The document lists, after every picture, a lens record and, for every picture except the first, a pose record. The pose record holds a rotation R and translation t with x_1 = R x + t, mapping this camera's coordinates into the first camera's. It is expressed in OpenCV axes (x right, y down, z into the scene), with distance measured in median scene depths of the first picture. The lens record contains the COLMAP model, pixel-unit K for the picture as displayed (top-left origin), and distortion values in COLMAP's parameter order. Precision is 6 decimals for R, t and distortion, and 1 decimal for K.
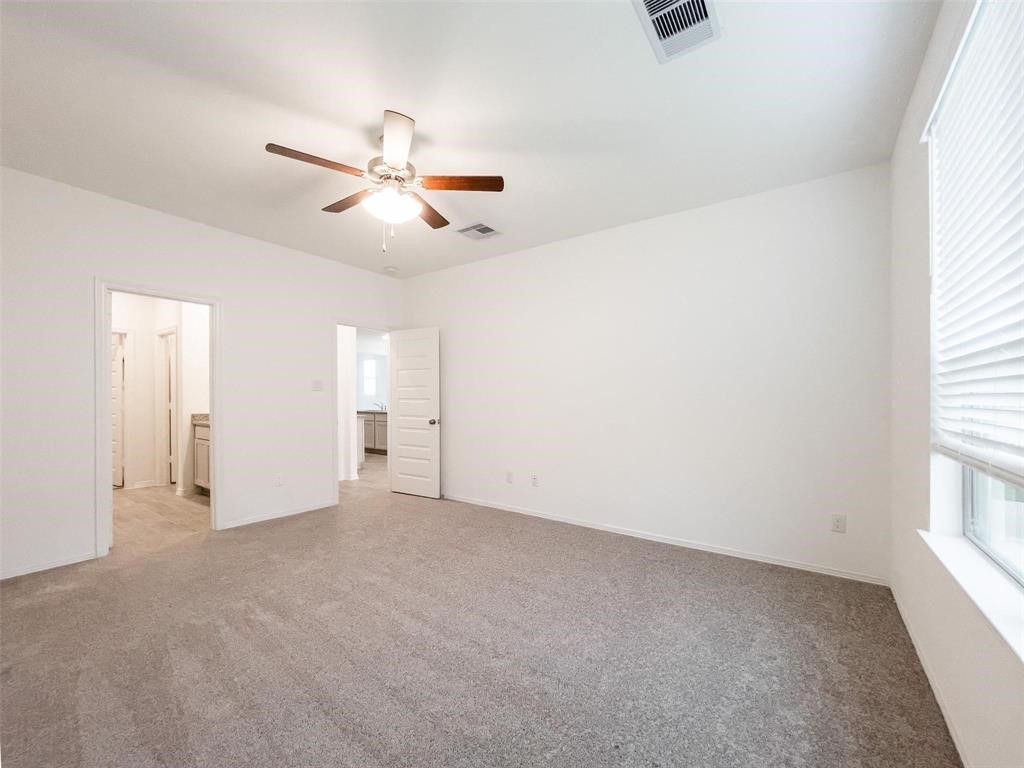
lens RADIAL K [[416.1, 0, 511.7], [0, 416.1, 386.2], [0, 0, 1]] dist [-0.004568, 0.003856]
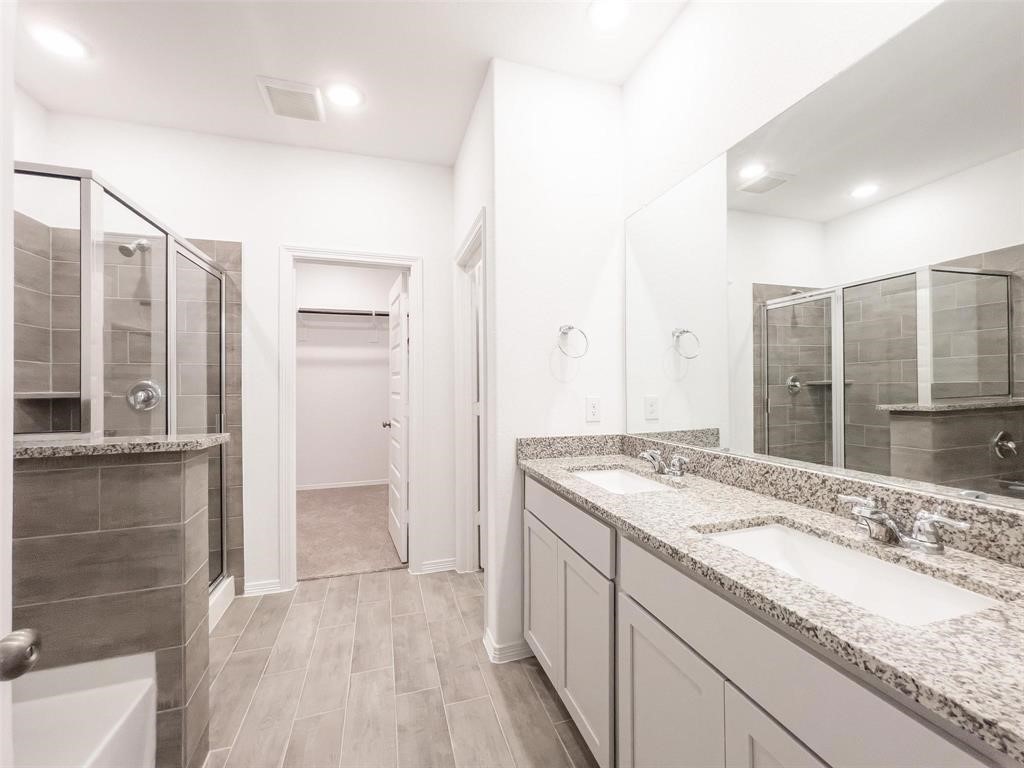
lens RADIAL K [[416.1, 0, 511.8], [0, 416.1, 383.2], [0, 0, 1]] dist [-0.004568, 0.003856]
pose [[0.801892, -0.003692, -0.597458, -0.522872], [0.002839, 0.999993, -0.002369, 0.018619], [0.597463, 0.000203, 0.801897, 0.664461]]
